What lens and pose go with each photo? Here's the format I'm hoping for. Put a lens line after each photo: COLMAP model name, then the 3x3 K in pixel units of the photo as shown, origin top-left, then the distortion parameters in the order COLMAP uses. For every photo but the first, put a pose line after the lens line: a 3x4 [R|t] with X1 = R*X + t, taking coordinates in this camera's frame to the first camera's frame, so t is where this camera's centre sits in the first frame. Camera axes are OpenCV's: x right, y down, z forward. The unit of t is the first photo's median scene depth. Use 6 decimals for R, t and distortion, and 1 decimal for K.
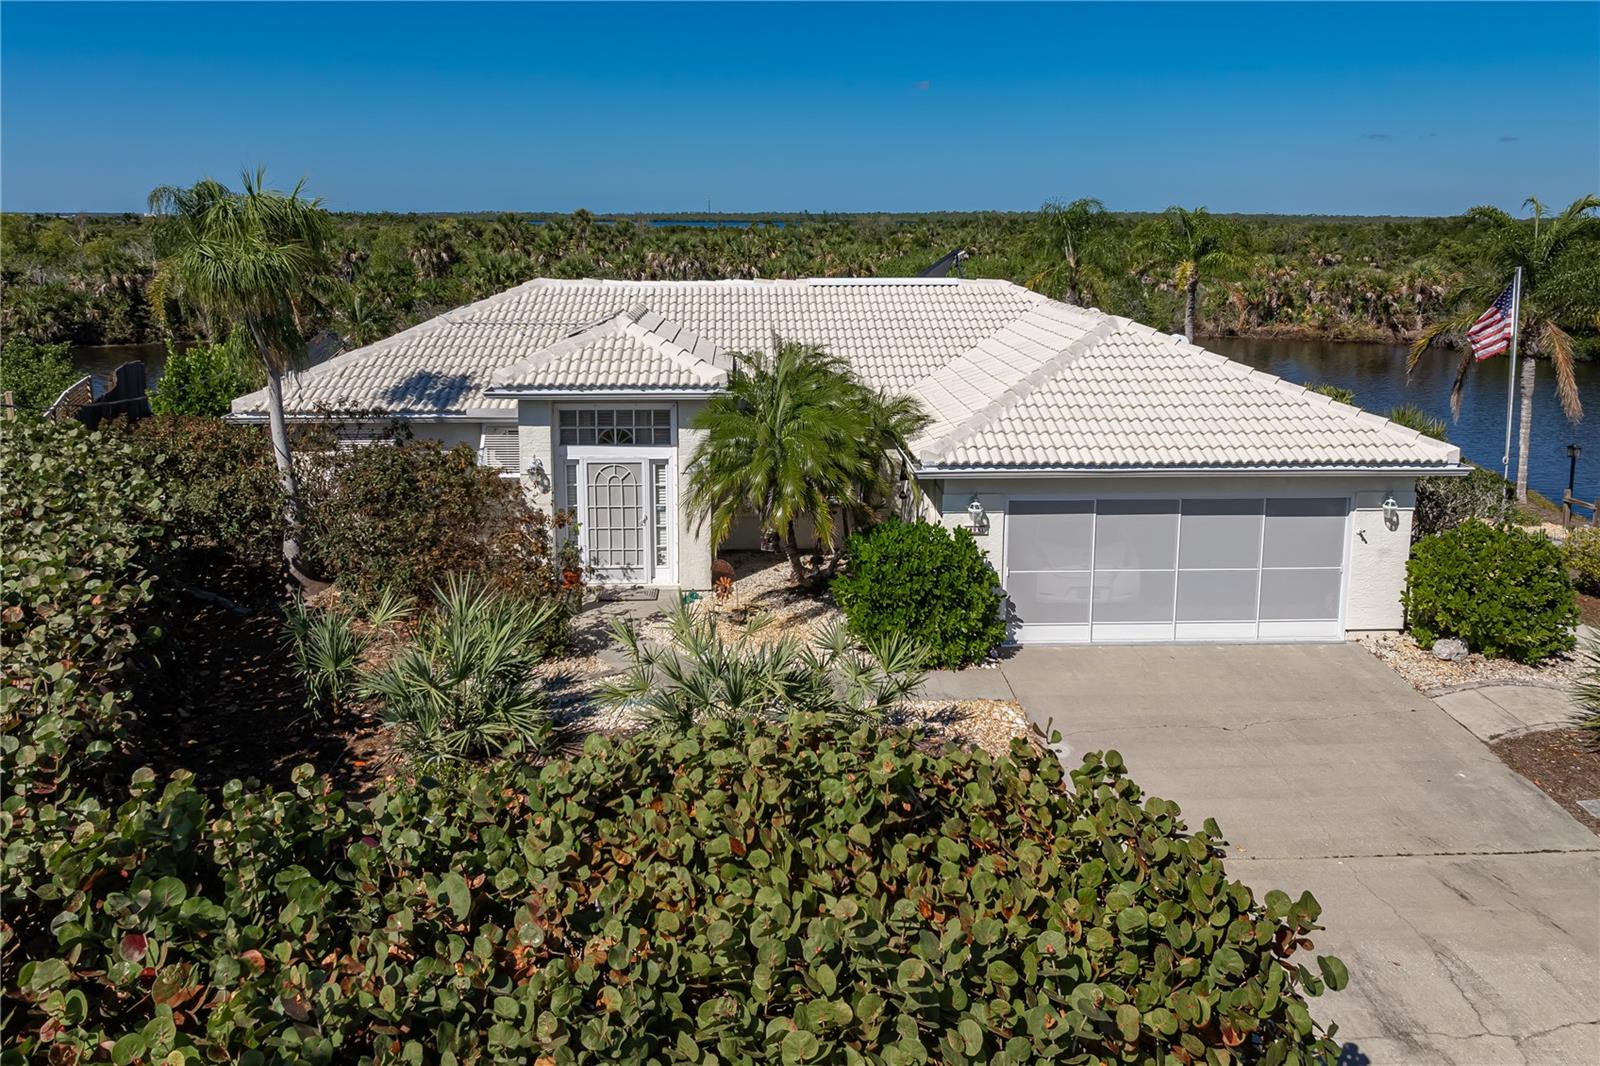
lens RADIAL K [[1126.6, 0, 798.4], [0, 1126.6, 419.8], [0, 0, 1]] dist [-0.019028, -0.005067]
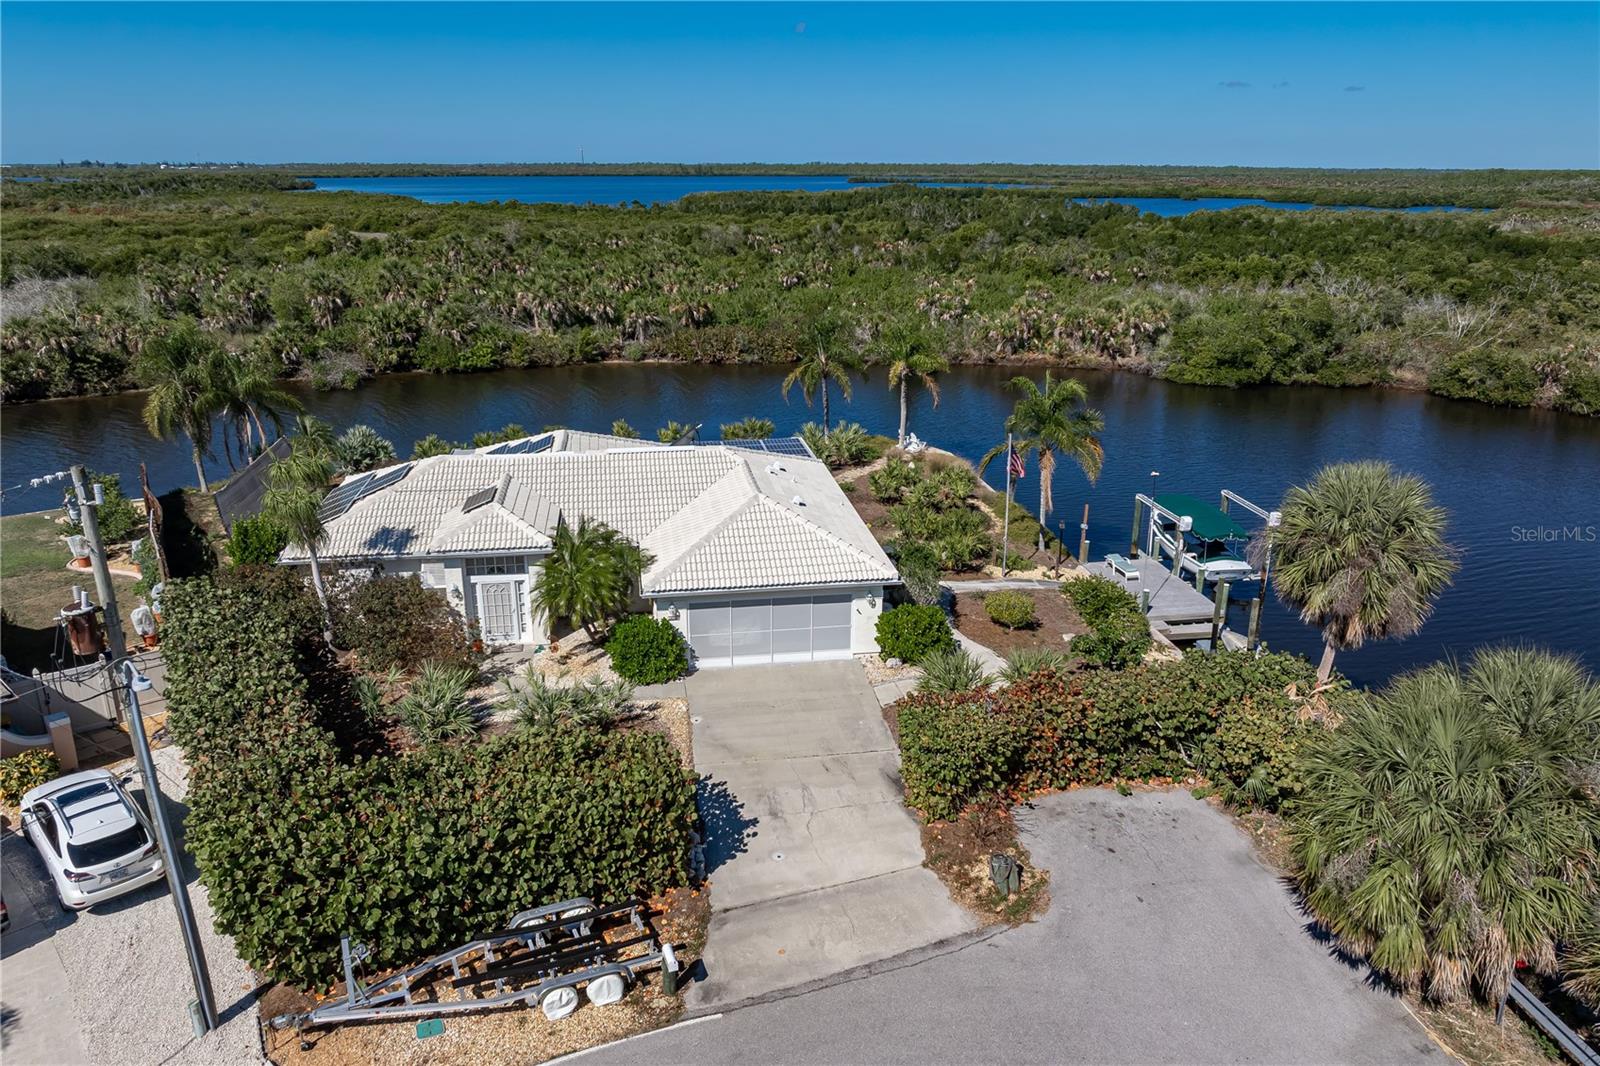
lens RADIAL K [[1102.9, 0, 842.9], [0, 1102.9, 532.8], [0, 0, 1]] dist [-0.028705, 0.006706]
pose [[0.990297, -0.034185, 0.134699, 0.187774], [0.012580, 0.987344, 0.158094, -0.360611], [-0.138399, -0.154865, 0.978193, -0.984313]]
